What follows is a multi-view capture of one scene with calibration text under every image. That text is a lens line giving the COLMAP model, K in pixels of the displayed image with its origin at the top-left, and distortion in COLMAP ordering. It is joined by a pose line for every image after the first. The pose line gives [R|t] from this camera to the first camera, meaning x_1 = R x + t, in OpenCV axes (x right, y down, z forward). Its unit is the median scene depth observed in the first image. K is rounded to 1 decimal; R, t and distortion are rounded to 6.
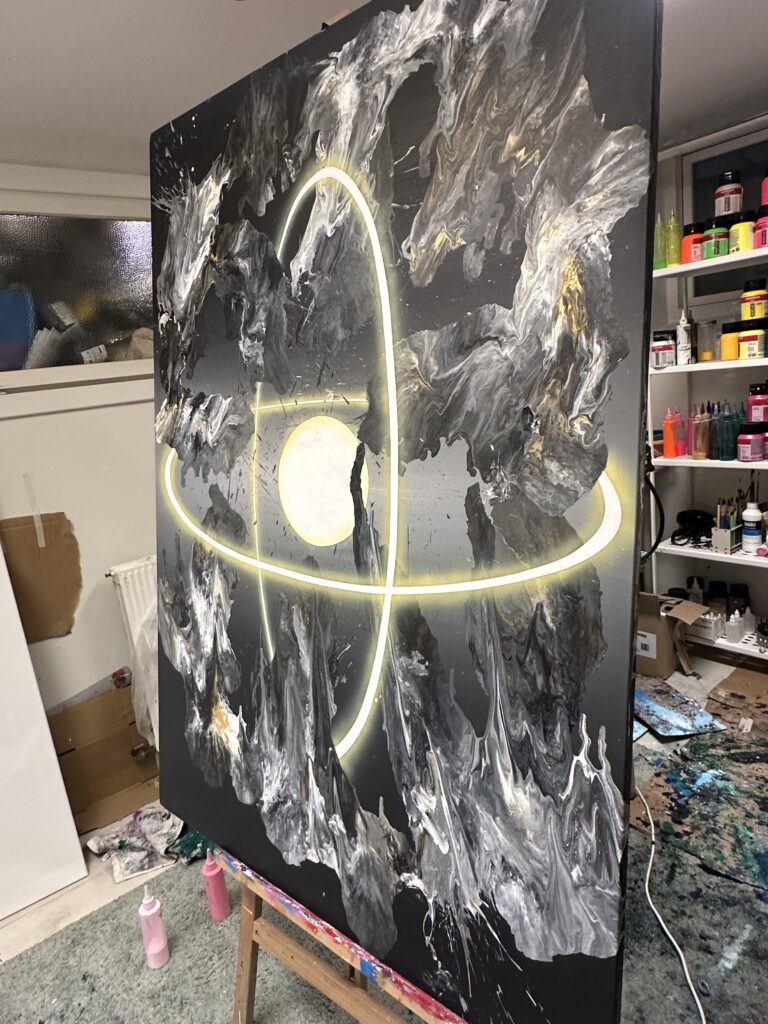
lens RADIAL K [[637.3, 0, 384.4], [0, 637.3, 523.3], [0, 0, 1]] dist [-0.006610, 0.003450]
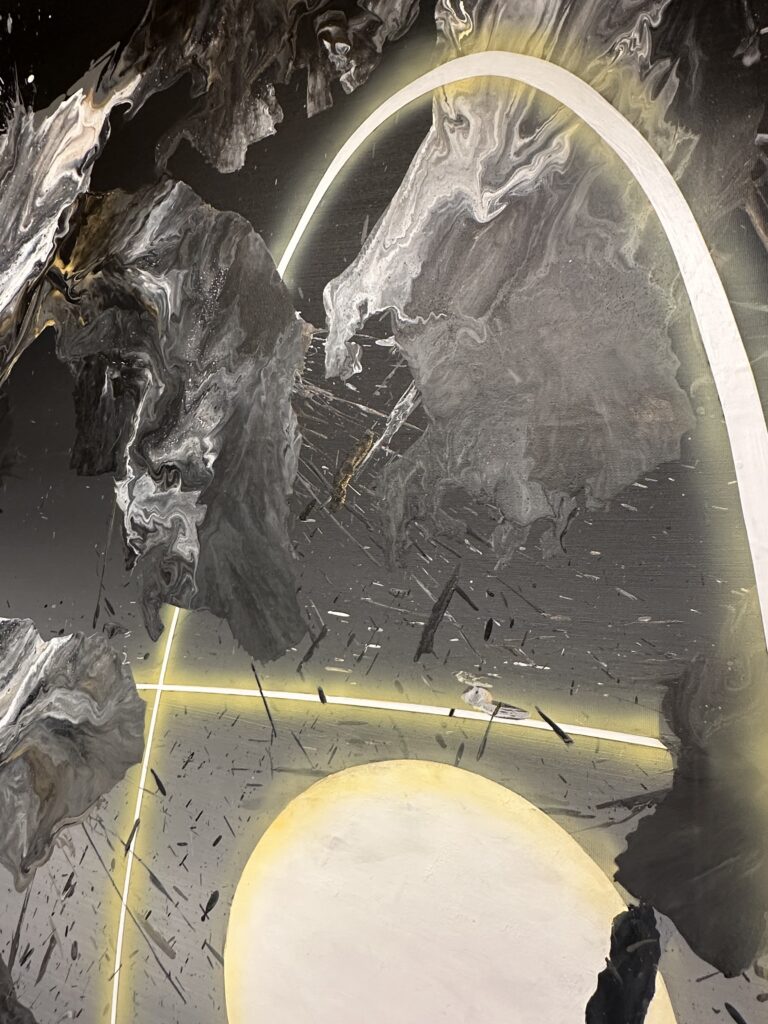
lens RADIAL K [[637.3, 0, 379.5], [0, 637.3, 510.4], [0, 0, 1]] dist [-0.006610, 0.003450]
pose [[0.946900, 0.085470, 0.309959, -0.208643], [-0.008442, 0.970297, -0.241768, -0.196342], [-0.321416, 0.226314, 0.919496, 0.666771]]
